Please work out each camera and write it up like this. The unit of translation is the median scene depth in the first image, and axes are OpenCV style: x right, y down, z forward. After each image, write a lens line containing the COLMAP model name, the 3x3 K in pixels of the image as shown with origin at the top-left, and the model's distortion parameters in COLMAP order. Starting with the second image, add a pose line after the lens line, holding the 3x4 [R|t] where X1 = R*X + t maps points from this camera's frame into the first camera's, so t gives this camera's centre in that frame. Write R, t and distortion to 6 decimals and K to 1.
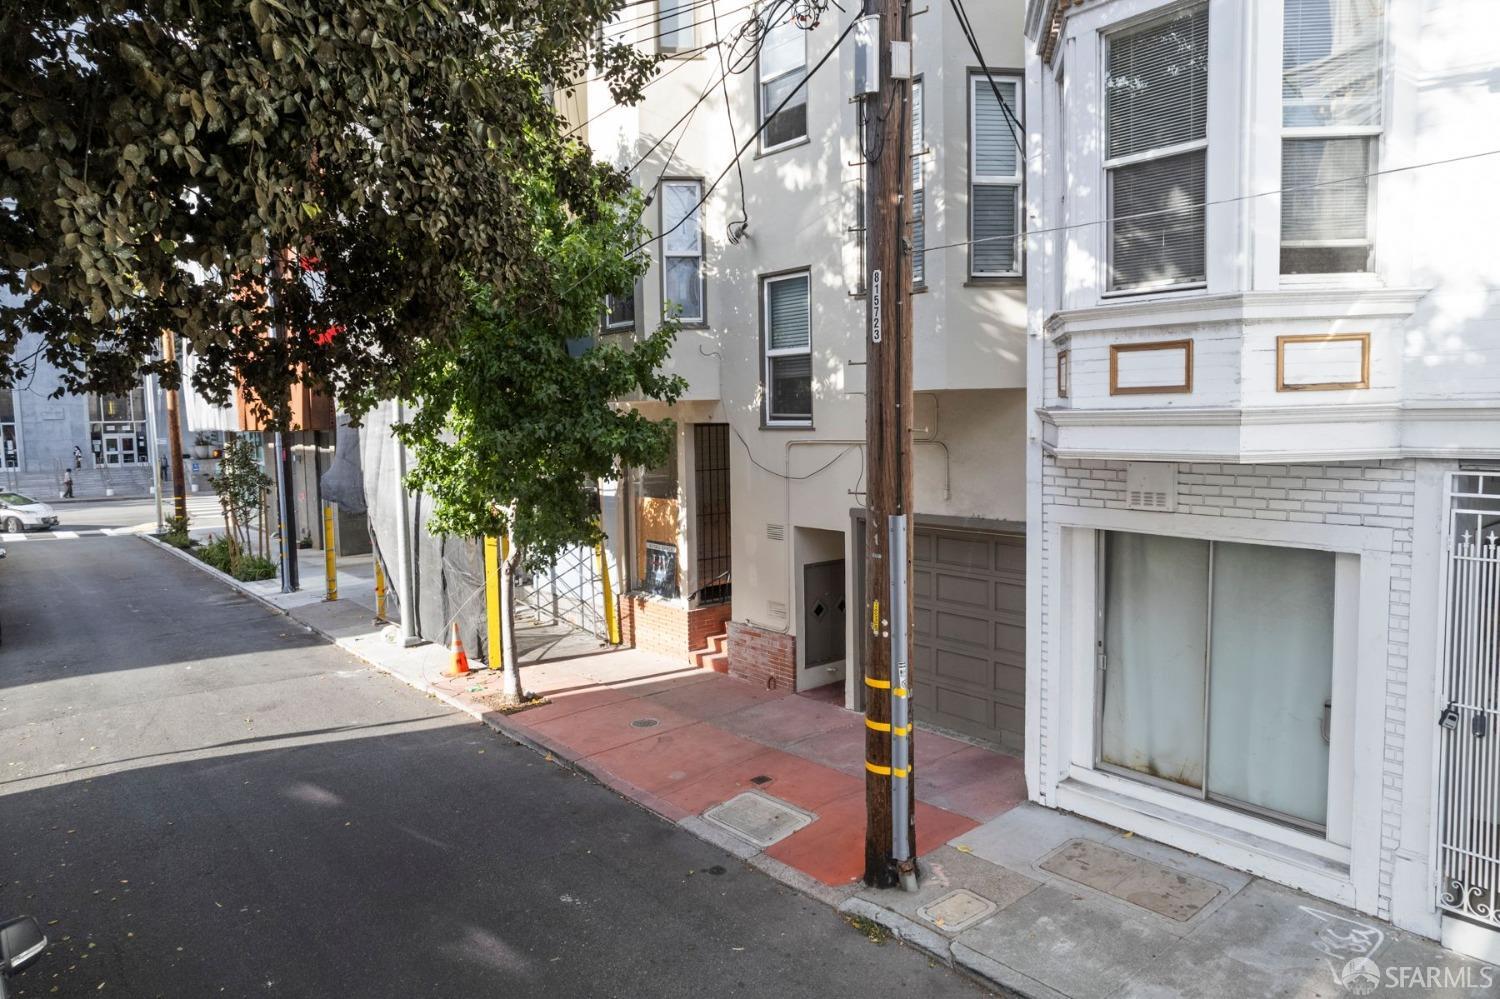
lens RADIAL K [[960.3, 0, 750.0], [0, 960.3, 499.5], [0, 0, 1]] dist [-0.070449, 0.059544]
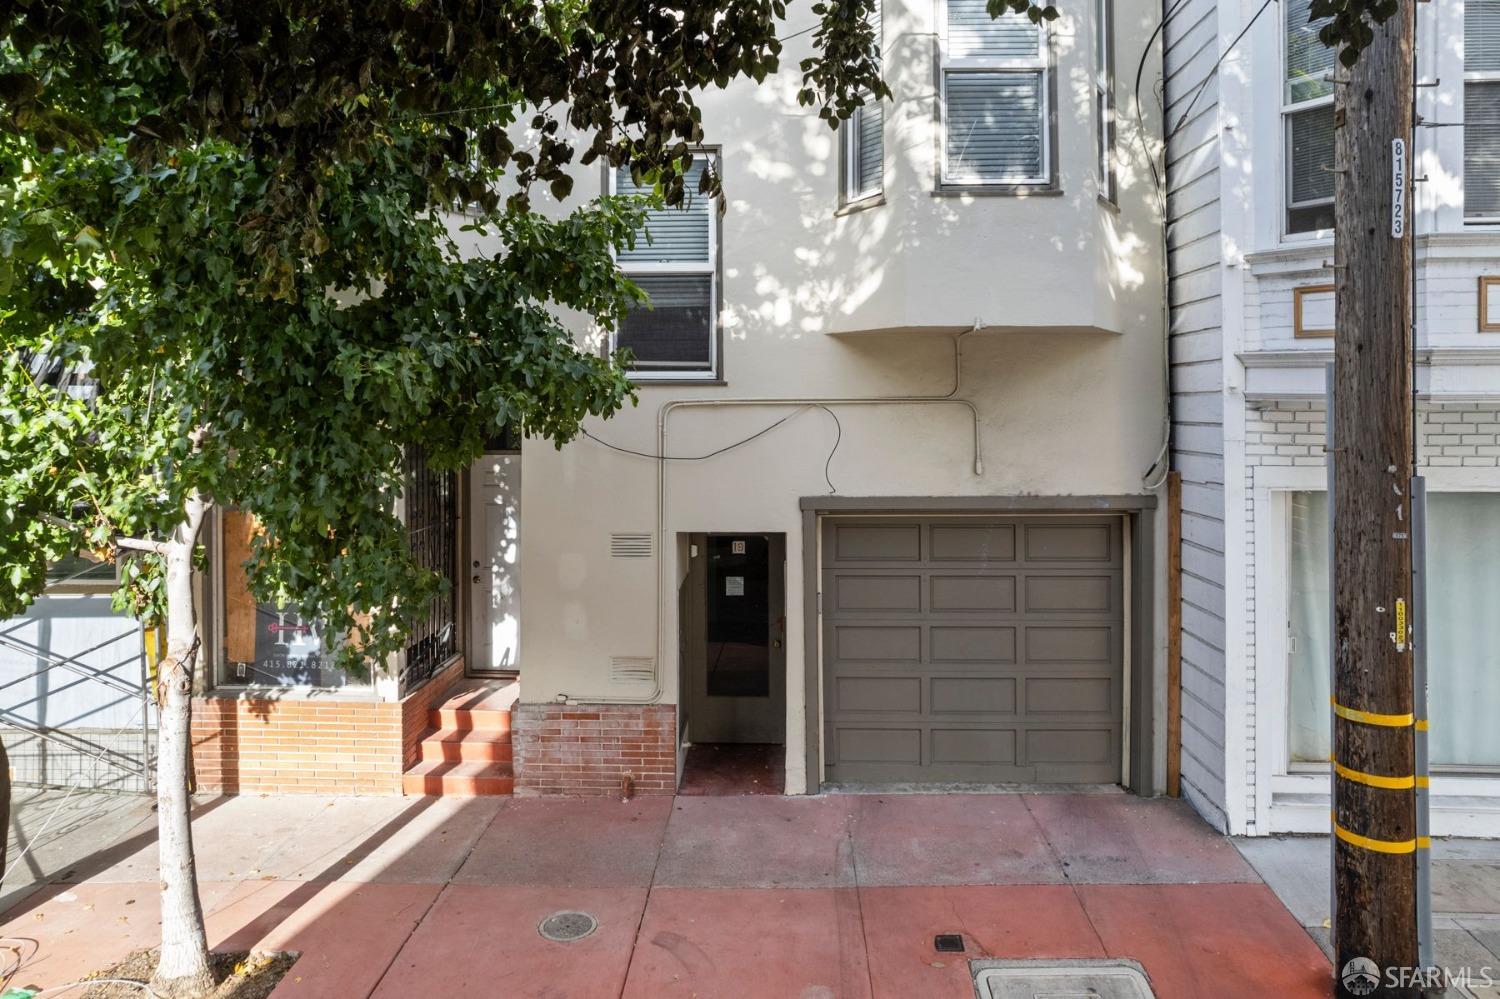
lens RADIAL K [[1000.1, 0, 748.4], [0, 1000.1, 405.0], [0, 0, 1]] dist [-0.072704, 0.063193]
pose [[0.664124, 0.019917, 0.747357, -0.475707], [0.054112, 0.995743, -0.074622, -0.005924], [-0.745661, 0.089999, 0.660219, 0.567282]]
